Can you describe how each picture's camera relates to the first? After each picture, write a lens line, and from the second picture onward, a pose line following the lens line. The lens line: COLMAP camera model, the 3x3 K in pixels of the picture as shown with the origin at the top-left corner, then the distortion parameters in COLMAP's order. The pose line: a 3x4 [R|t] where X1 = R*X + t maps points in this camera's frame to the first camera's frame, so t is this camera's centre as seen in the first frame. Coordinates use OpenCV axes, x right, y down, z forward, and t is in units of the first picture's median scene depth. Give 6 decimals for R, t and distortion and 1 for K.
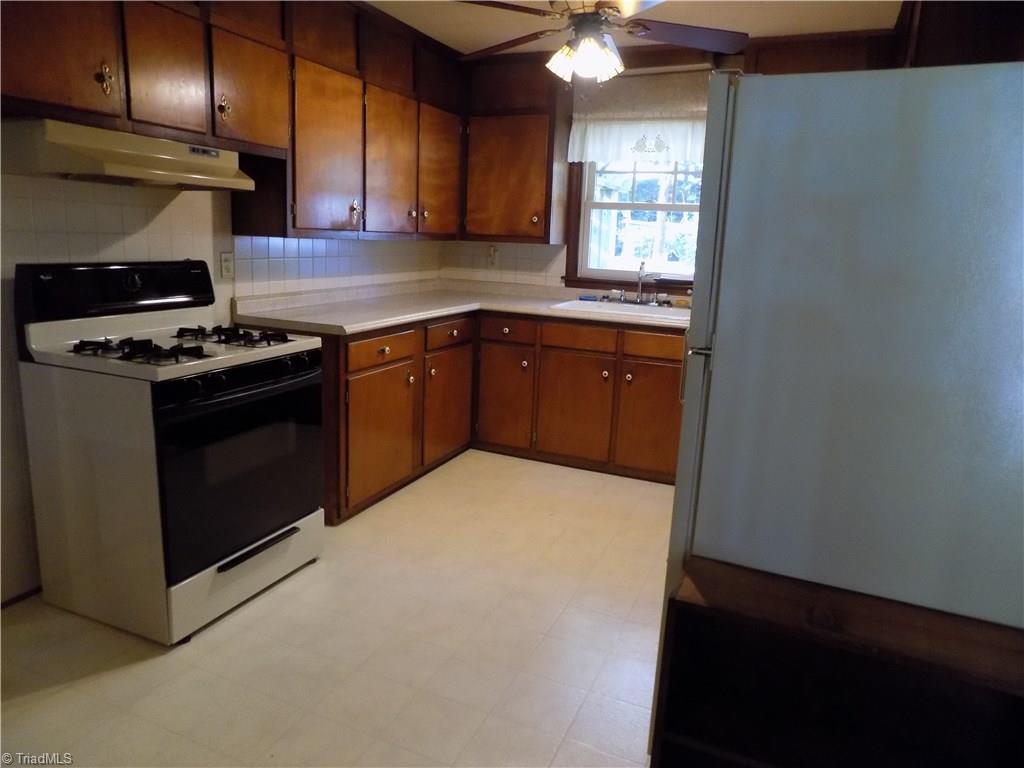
lens RADIAL K [[693.0, 0, 513.1], [0, 693.0, 384.3], [0, 0, 1]] dist [-0.071398, 0.059421]
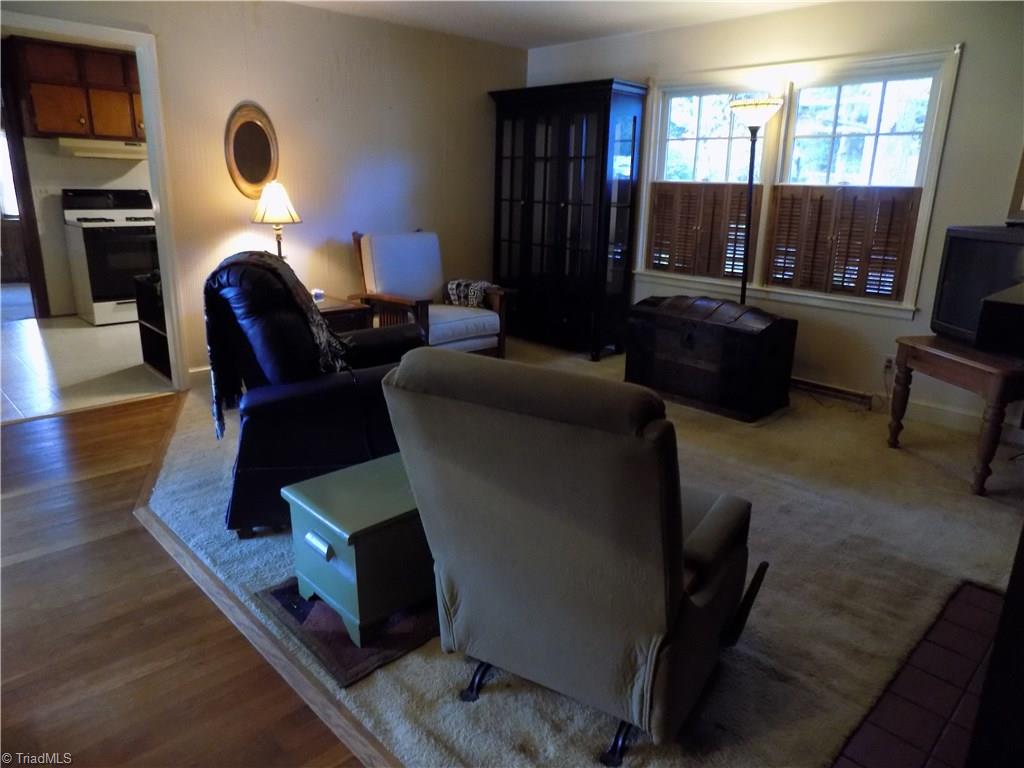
lens RADIAL K [[693.0, 0, 511.7], [0, 693.0, 387.9], [0, 0, 1]] dist [-0.071398, 0.059421]
pose [[0.925040, 0.088104, -0.369512, 1.522308], [-0.066339, 0.995252, 0.071227, 0.231948], [0.374033, -0.041375, 0.926492, -0.688890]]
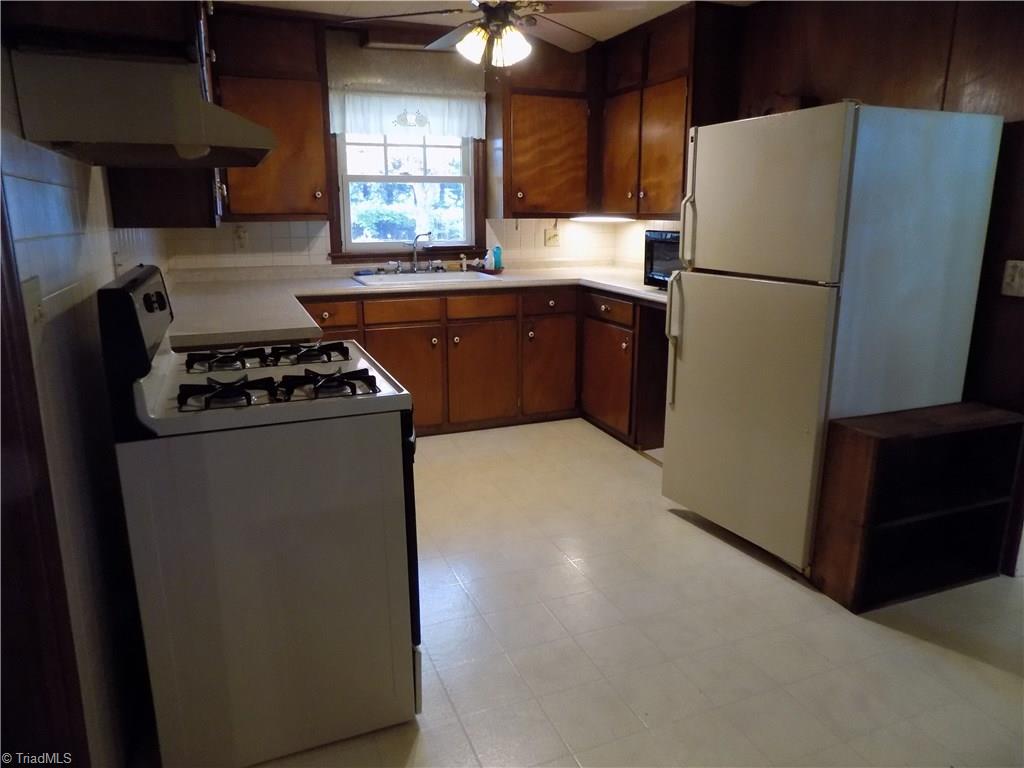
lens RADIAL K [[693.0, 0, 510.4], [0, 693.0, 383.1], [0, 0, 1]] dist [-0.071398, 0.059421]
pose [[0.696020, -0.212293, 0.685921, -0.480111], [0.179258, 0.976419, 0.120305, -0.053730], [-0.695286, 0.039222, 0.717662, 0.156264]]
